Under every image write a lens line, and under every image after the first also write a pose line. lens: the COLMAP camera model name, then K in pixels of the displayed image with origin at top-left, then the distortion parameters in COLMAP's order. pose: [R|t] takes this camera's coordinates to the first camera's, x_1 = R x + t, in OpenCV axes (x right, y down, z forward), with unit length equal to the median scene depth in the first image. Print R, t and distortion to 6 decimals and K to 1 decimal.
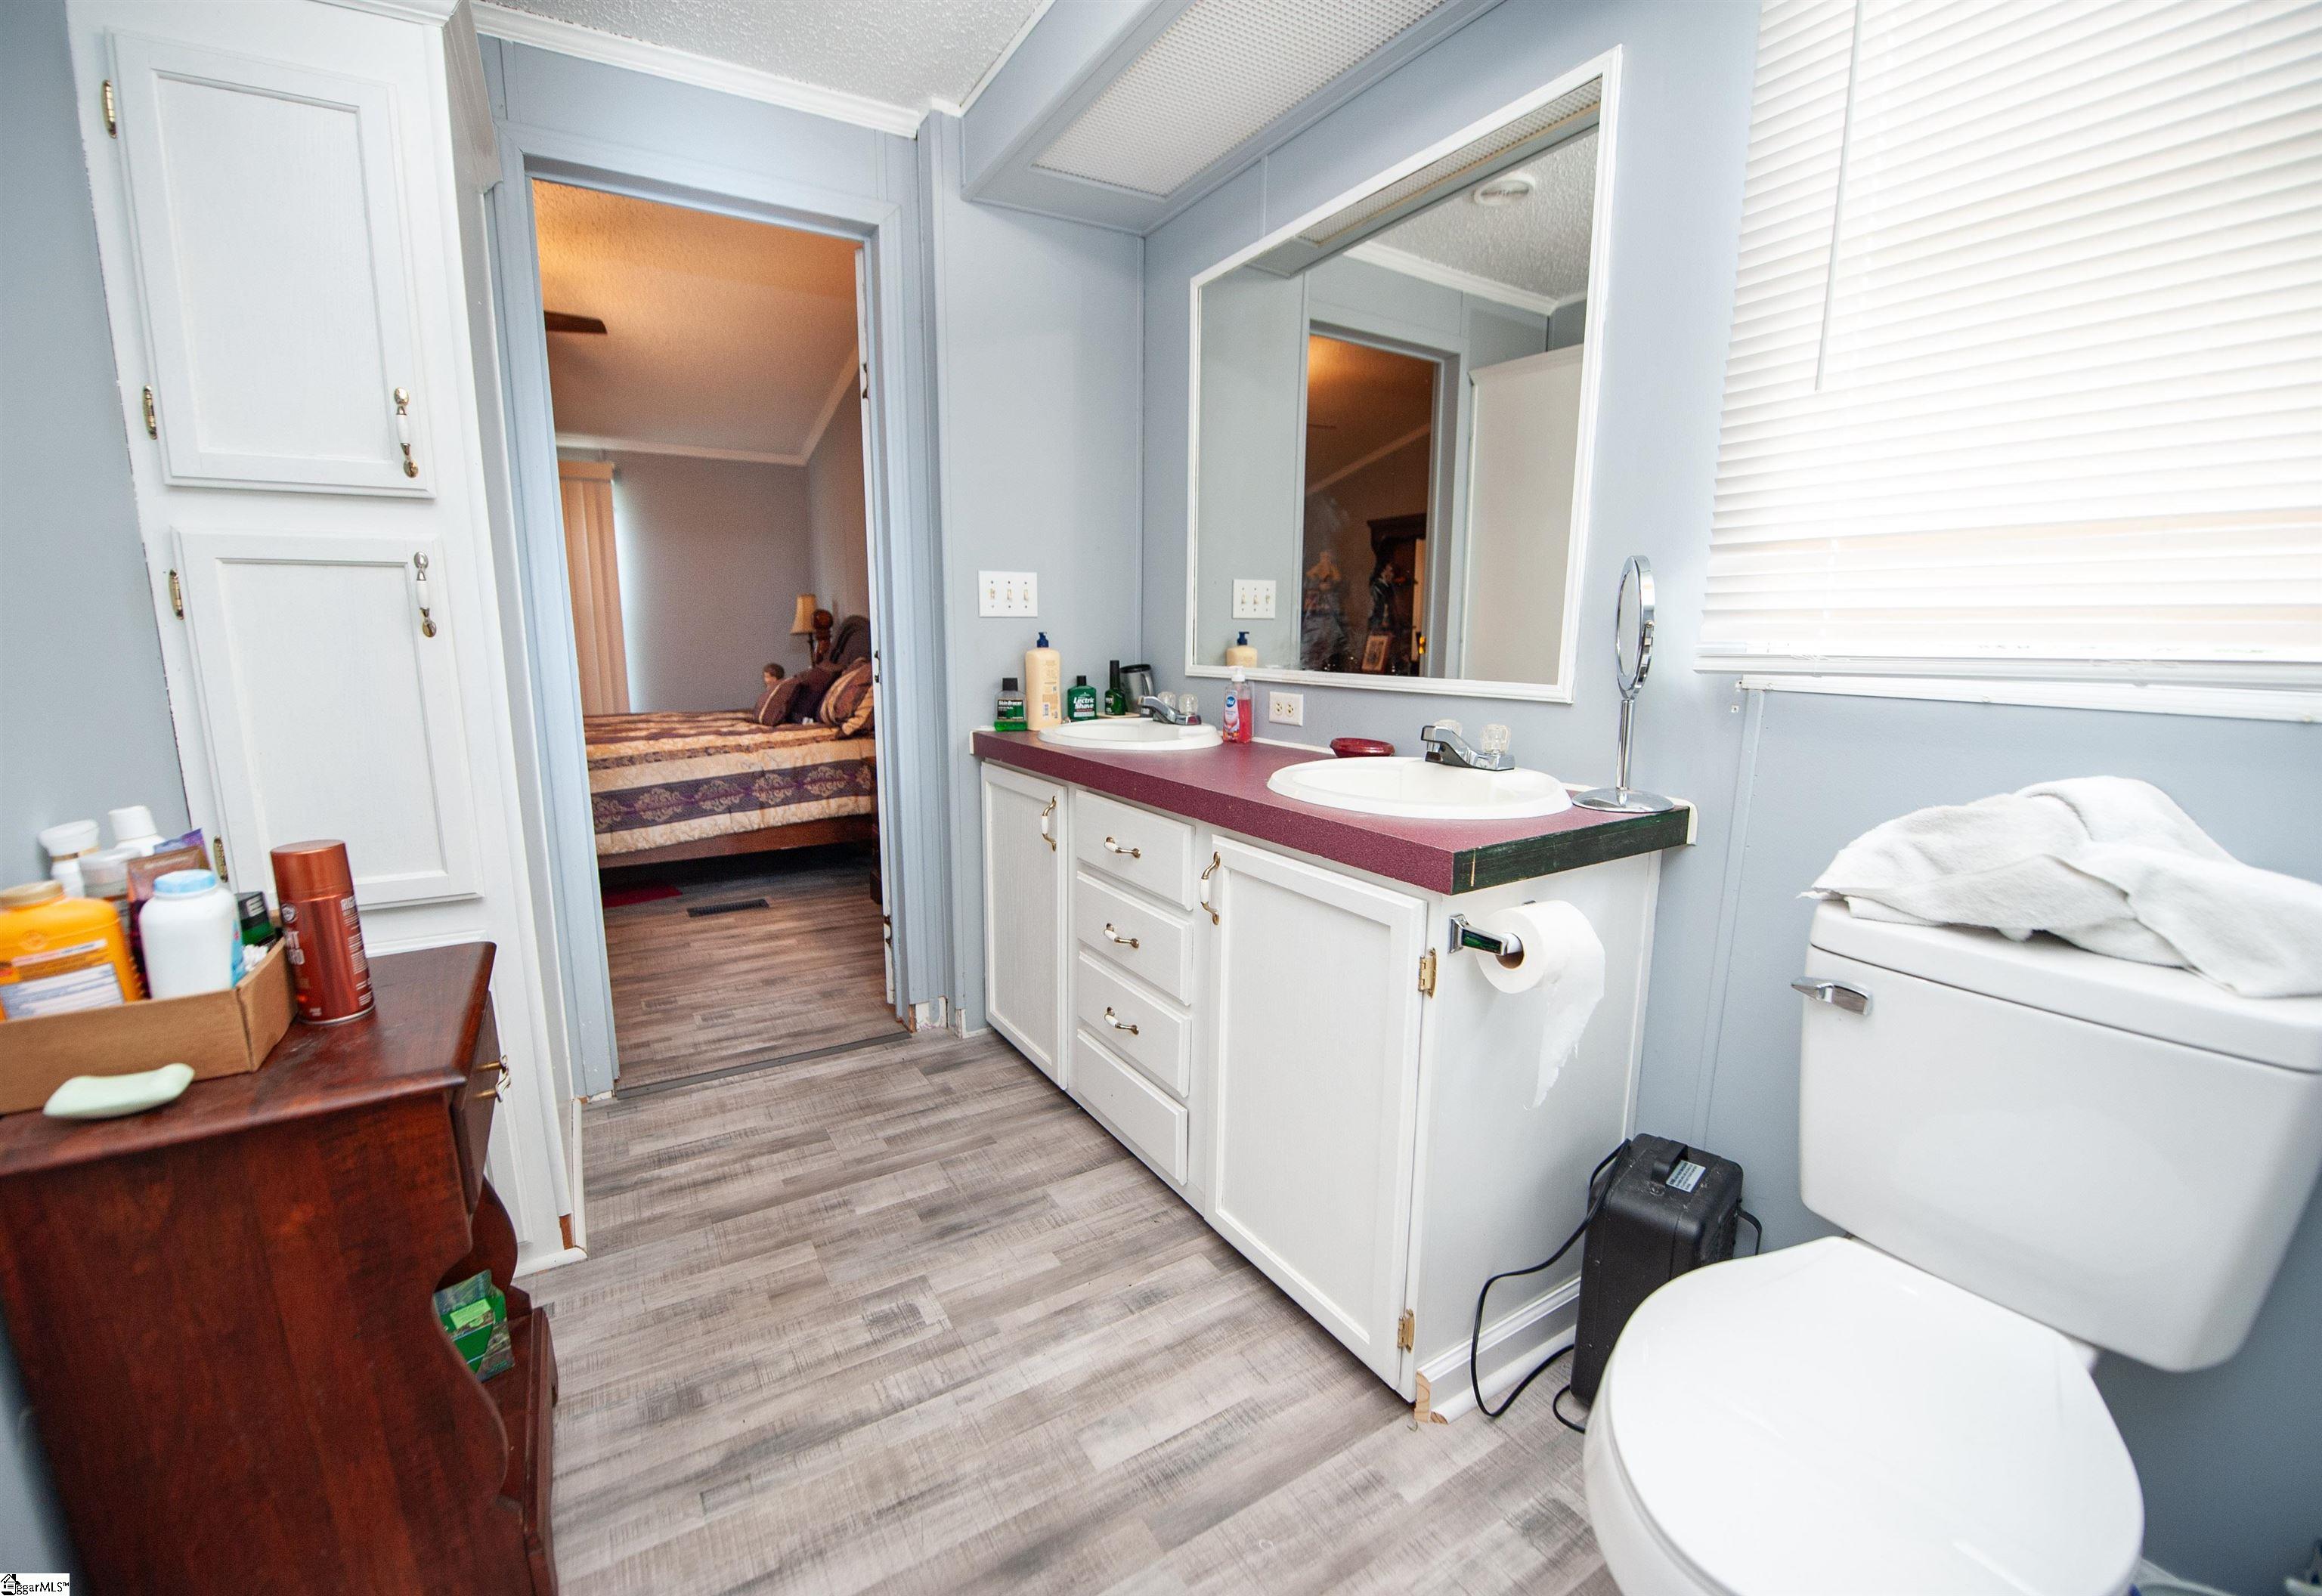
lens RADIAL K [[945.8, 0, 1161.0], [0, 945.8, 798.0], [0, 0, 1]] dist [-0.027669, -0.000458]
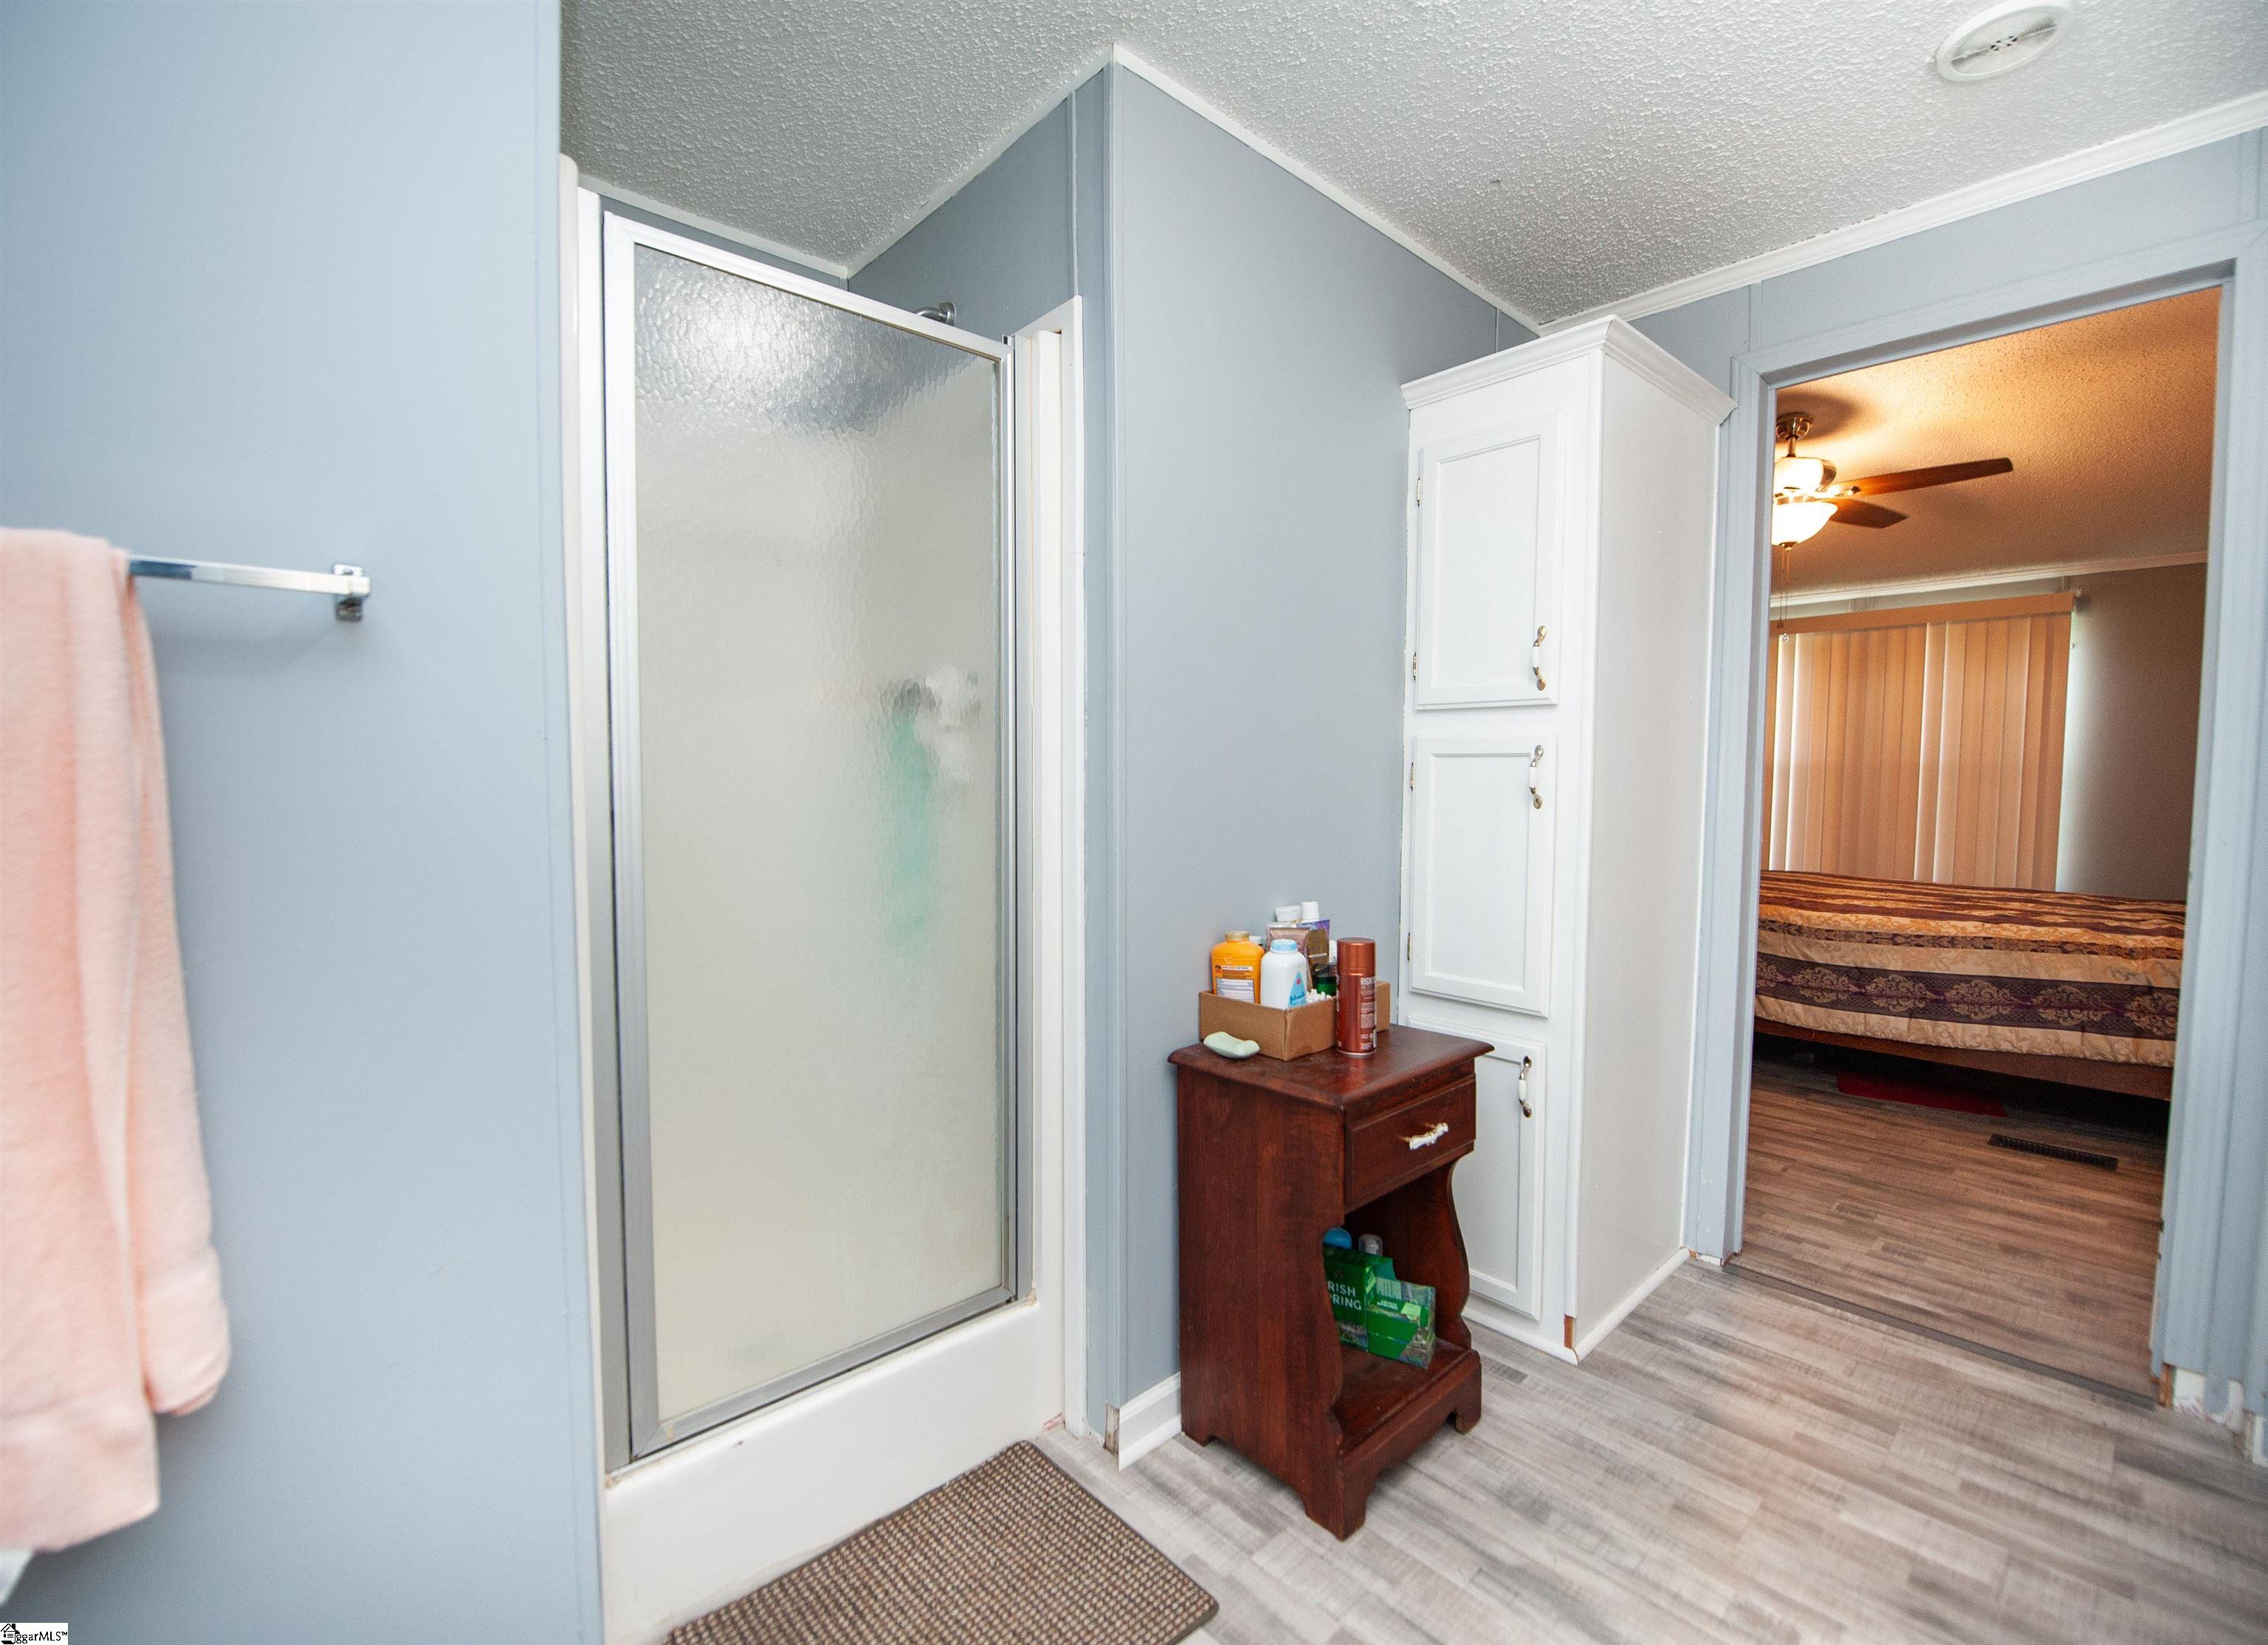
lens RADIAL K [[978.4, 0, 1091.1], [0, 978.4, 815.7], [0, 0, 1]] dist [-0.028971, -0.000096]
pose [[0.177345, 0.041872, -0.983257, 0.322072], [-0.176602, 0.984231, 0.010061, -0.048349], [0.968174, 0.171861, 0.181944, 0.104884]]
